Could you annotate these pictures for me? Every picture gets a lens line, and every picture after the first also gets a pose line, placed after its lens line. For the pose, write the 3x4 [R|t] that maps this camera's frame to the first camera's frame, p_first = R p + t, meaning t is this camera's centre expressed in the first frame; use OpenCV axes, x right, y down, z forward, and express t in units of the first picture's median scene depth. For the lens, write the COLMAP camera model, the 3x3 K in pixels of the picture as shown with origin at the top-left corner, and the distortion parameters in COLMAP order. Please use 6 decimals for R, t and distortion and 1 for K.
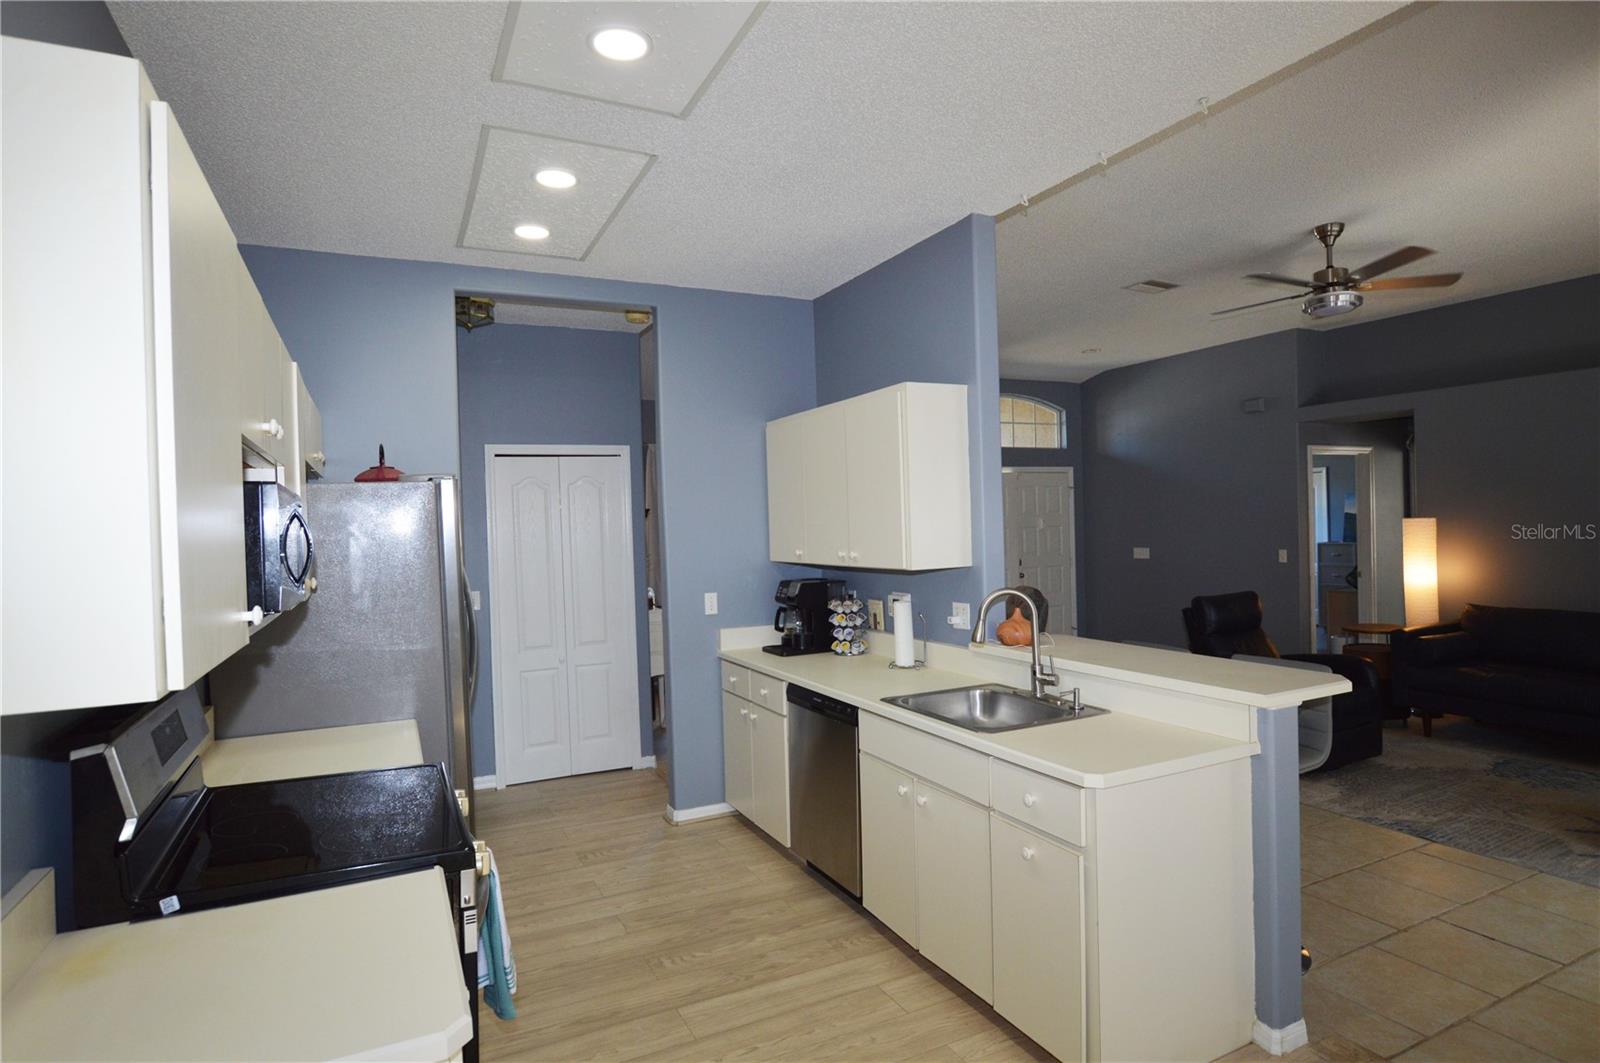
lens RADIAL K [[865.4, 0, 801.9], [0, 865.4, 524.0], [0, 0, 1]] dist [-0.013856, 0.000001]
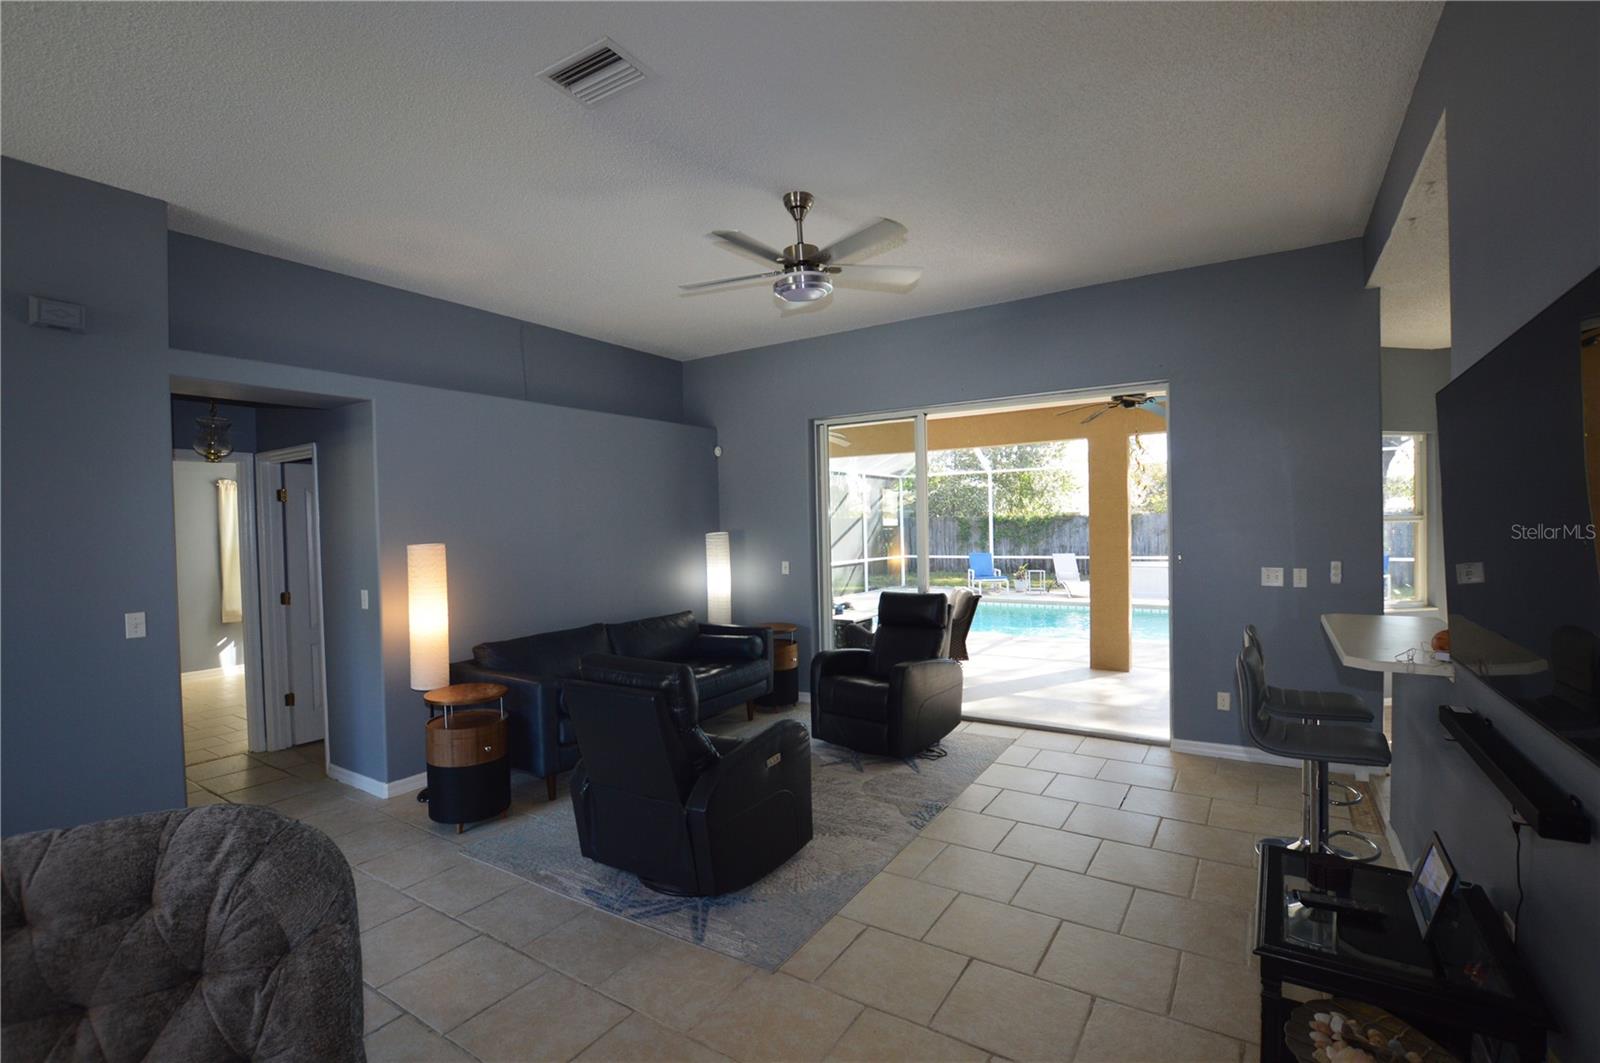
lens RADIAL K [[717.4, 0, 795.5], [0, 717.4, 536.7], [0, 0, 1]] dist [-0.034063, 0.005220]
pose [[-0.509933, 0.018121, 0.860023, -0.004744], [0.031517, 0.999500, -0.002373, -0.003551], [-0.859637, 0.025896, -0.510249, 1.356258]]
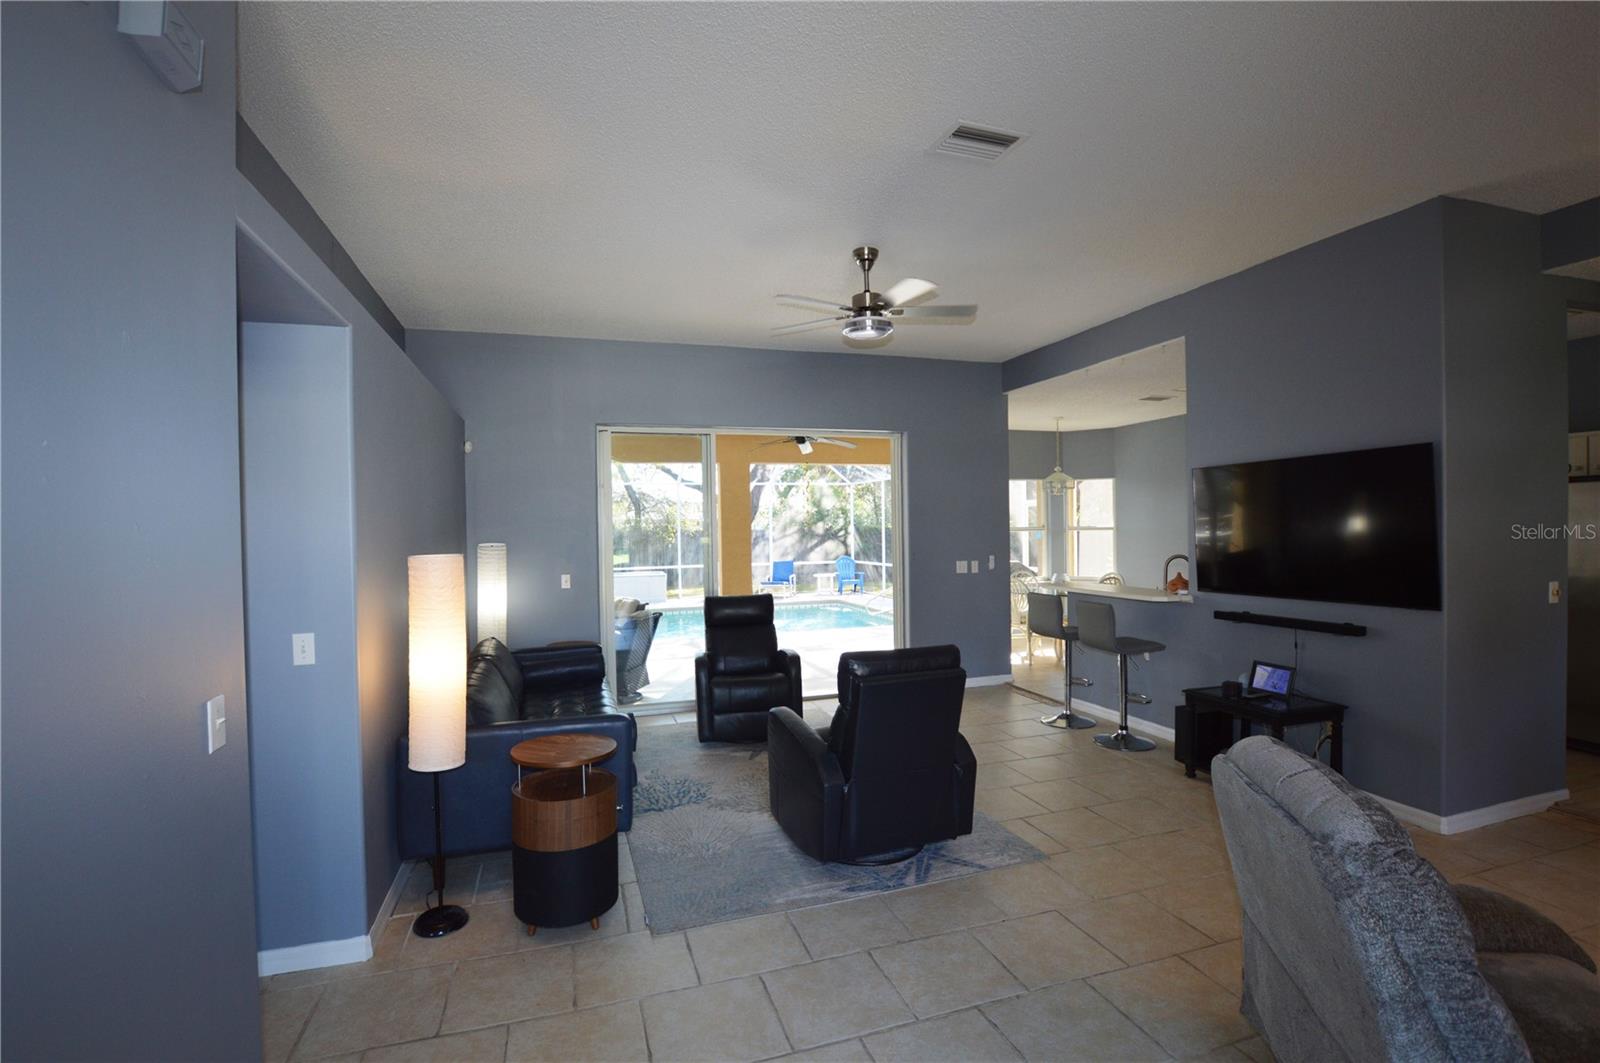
lens RADIAL K [[717.4, 0, 795.5], [0, 717.4, 536.7], [0, 0, 1]] dist [-0.034063, 0.005220]
pose [[-0.987733, 0.038156, 0.151416, 0.565767], [0.039683, 0.999187, 0.007075, -0.018629], [-0.151023, 0.012997, -0.988445, 1.827407]]
